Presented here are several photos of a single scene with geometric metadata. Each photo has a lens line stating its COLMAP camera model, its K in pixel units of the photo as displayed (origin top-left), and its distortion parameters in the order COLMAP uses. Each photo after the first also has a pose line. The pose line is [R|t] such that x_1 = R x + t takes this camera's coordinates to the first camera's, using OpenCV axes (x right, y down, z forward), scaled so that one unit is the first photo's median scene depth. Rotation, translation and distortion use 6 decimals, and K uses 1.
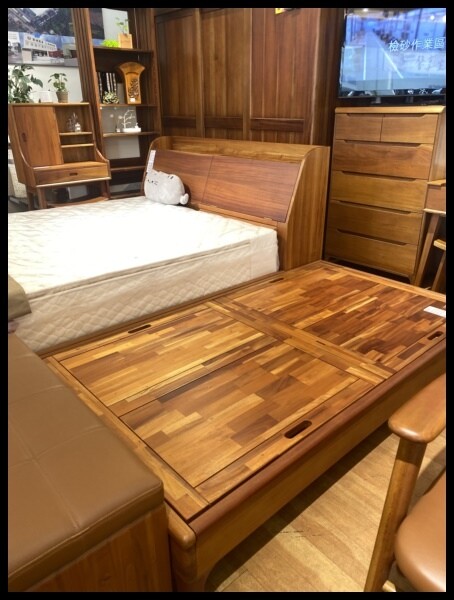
lens RADIAL K [[453.2, 0, 227.0], [0, 453.2, 300.0], [0, 0, 1]] dist [0.010702, -0.006476]
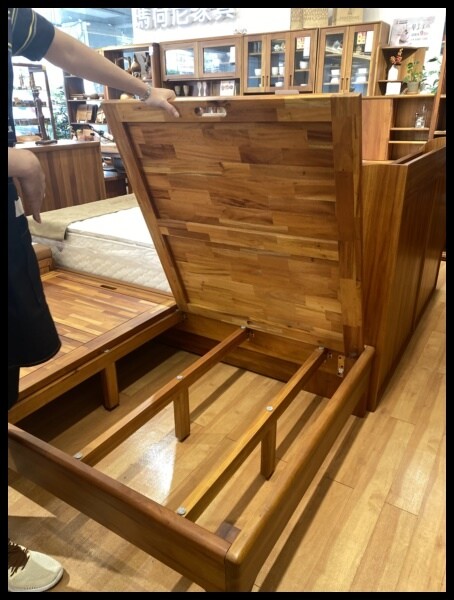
lens RADIAL K [[453.2, 0, 227.0], [0, 453.2, 300.0], [0, 0, 1]] dist [0.010702, -0.006476]
pose [[0.266794, 0.380436, -0.885488, 0.913665], [-0.369721, 0.888895, 0.270504, -0.328239], [0.890016, 0.255214, 0.377807, 0.798563]]
